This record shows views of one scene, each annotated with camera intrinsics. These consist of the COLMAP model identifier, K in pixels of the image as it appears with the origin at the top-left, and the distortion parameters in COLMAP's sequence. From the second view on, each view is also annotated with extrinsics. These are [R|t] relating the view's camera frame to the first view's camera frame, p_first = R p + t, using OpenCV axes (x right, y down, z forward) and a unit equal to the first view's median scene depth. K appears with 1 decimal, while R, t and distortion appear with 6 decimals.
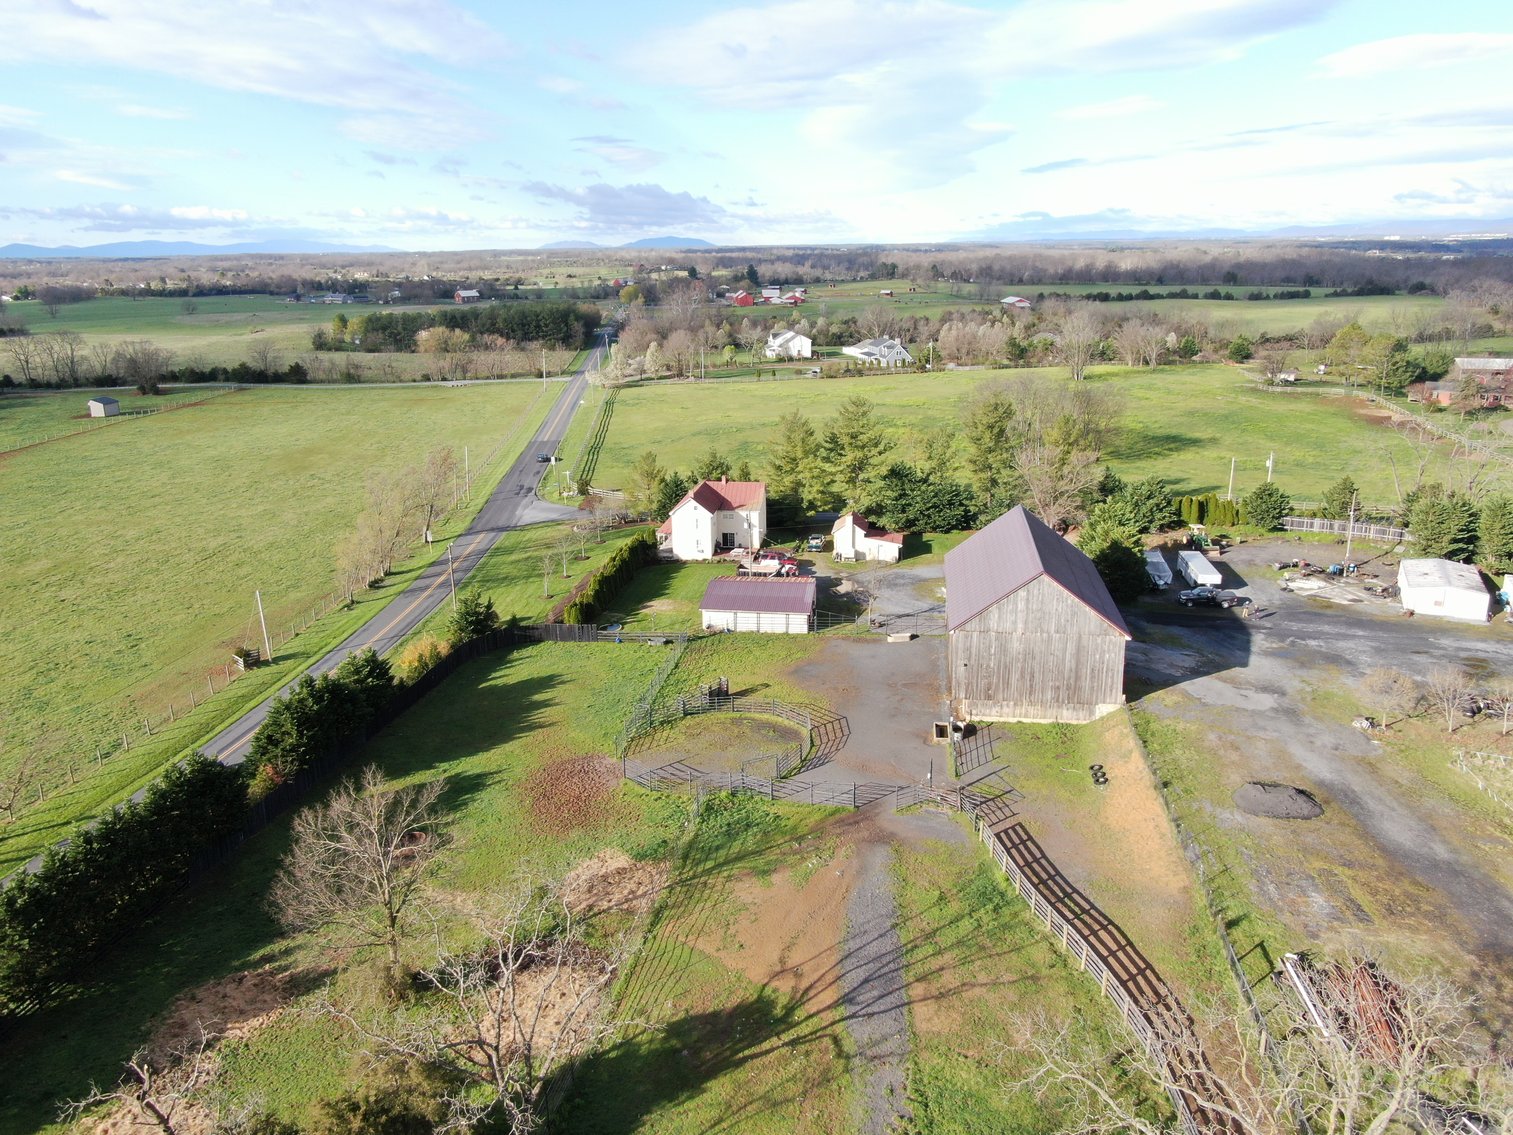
lens RADIAL K [[1112.2, 0, 755.6], [0, 1112.2, 566.3], [0, 0, 1]] dist [-0.023346, 0.011603]
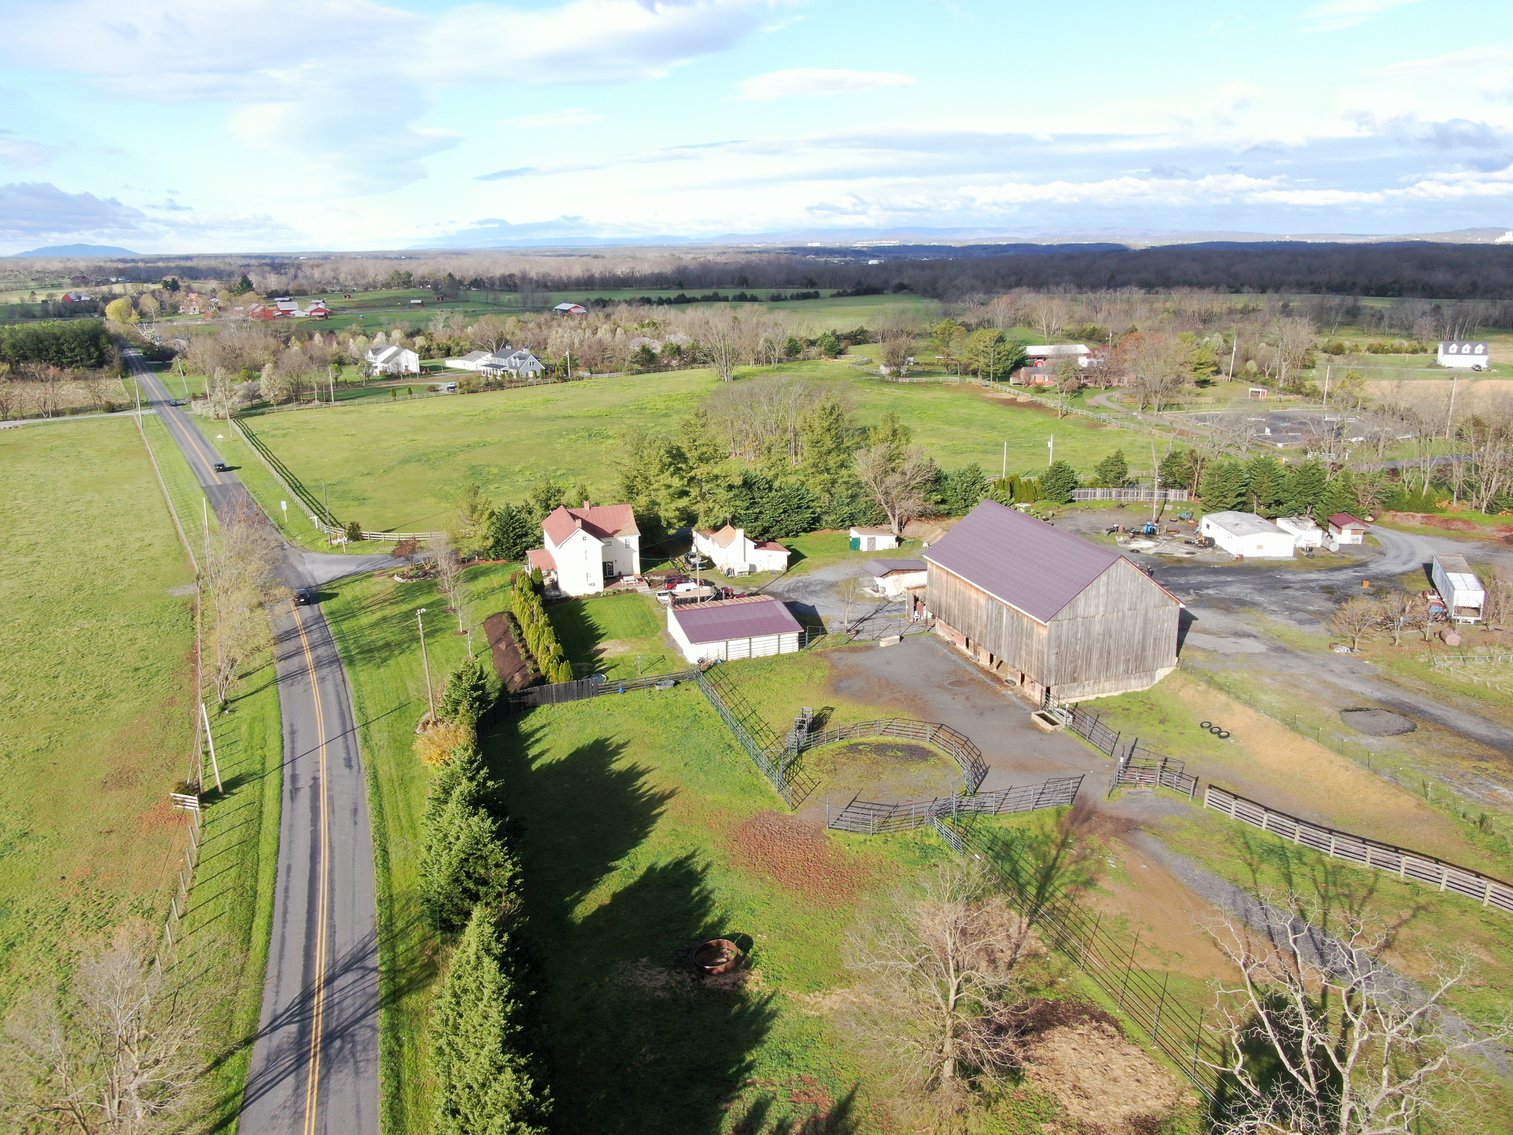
lens RADIAL K [[1112.2, 0, 757.0], [0, 1112.2, 565.0], [0, 0, 1]] dist [-0.023346, 0.011603]
pose [[0.895813, -0.119771, 0.427989, -0.322256], [0.122705, 0.992224, 0.020838, -0.032175], [-0.427157, 0.033849, 0.903544, 0.108950]]
